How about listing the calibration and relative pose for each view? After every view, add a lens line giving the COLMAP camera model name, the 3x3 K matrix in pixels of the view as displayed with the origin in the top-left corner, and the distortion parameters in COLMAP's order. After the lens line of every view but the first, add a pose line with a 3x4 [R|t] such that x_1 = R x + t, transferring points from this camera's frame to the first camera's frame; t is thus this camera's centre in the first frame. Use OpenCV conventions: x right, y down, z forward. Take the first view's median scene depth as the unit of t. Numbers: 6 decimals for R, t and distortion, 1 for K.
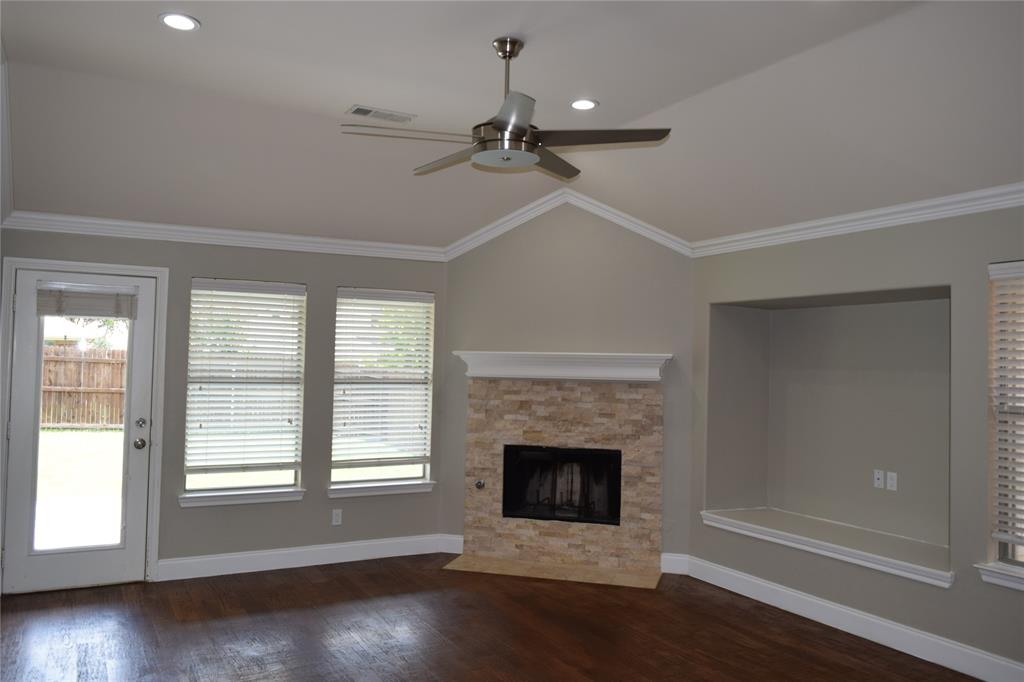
lens RADIAL K [[793.0, 0, 512.9], [0, 793.0, 336.5], [0, 0, 1]] dist [-0.018274, 0.008266]
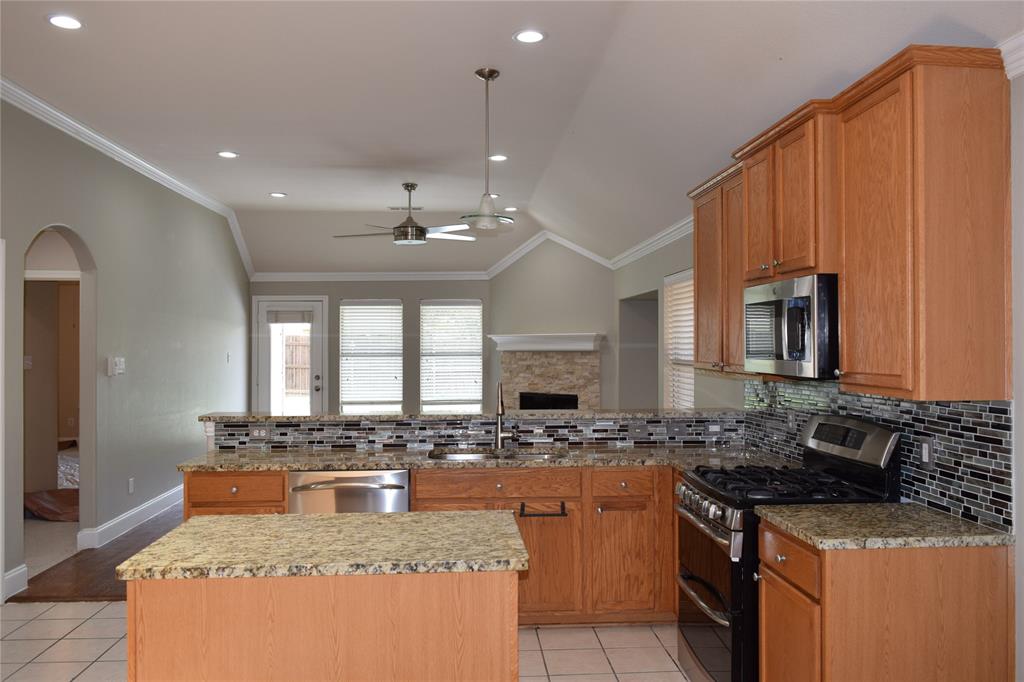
lens RADIAL K [[793.0, 0, 510.7], [0, 793.0, 339.8], [0, 0, 1]] dist [-0.018274, 0.008266]
pose [[0.902824, -0.025272, -0.429266, 0.696087], [0.036216, 0.999193, 0.017345, 0.001842], [0.428482, -0.031206, 0.903011, -0.473880]]
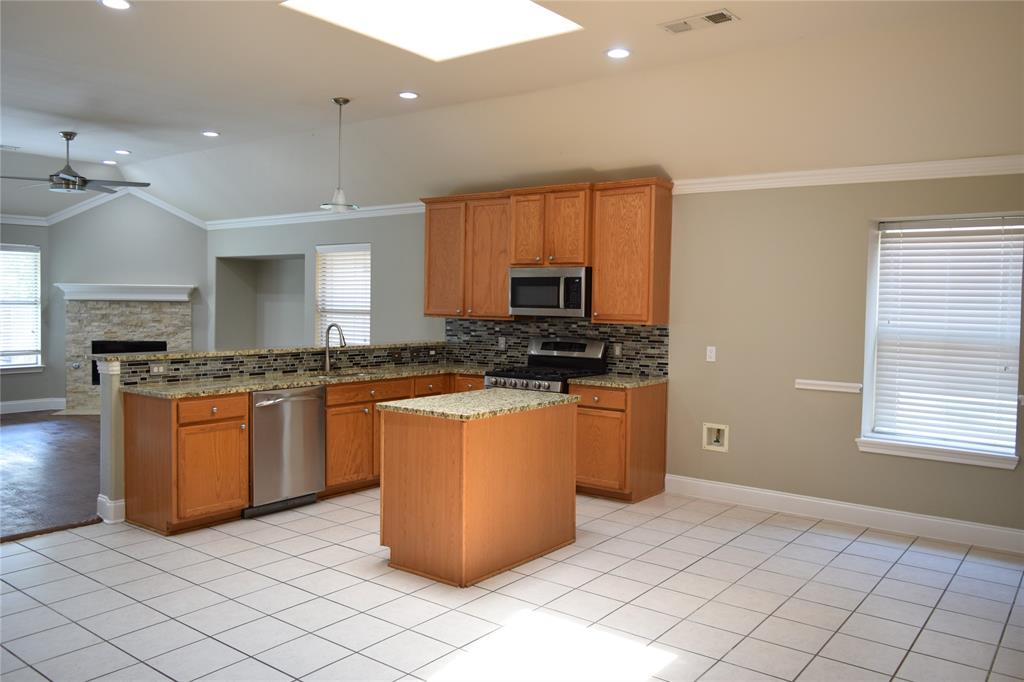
lens RADIAL K [[793.0, 0, 508.3], [0, 793.0, 339.0], [0, 0, 1]] dist [-0.018274, 0.008266]
pose [[0.918442, -0.024580, 0.394792, 0.140916], [-0.010870, 0.996122, 0.087309, -0.019734], [-0.395407, -0.084480, 0.914613, -0.863669]]
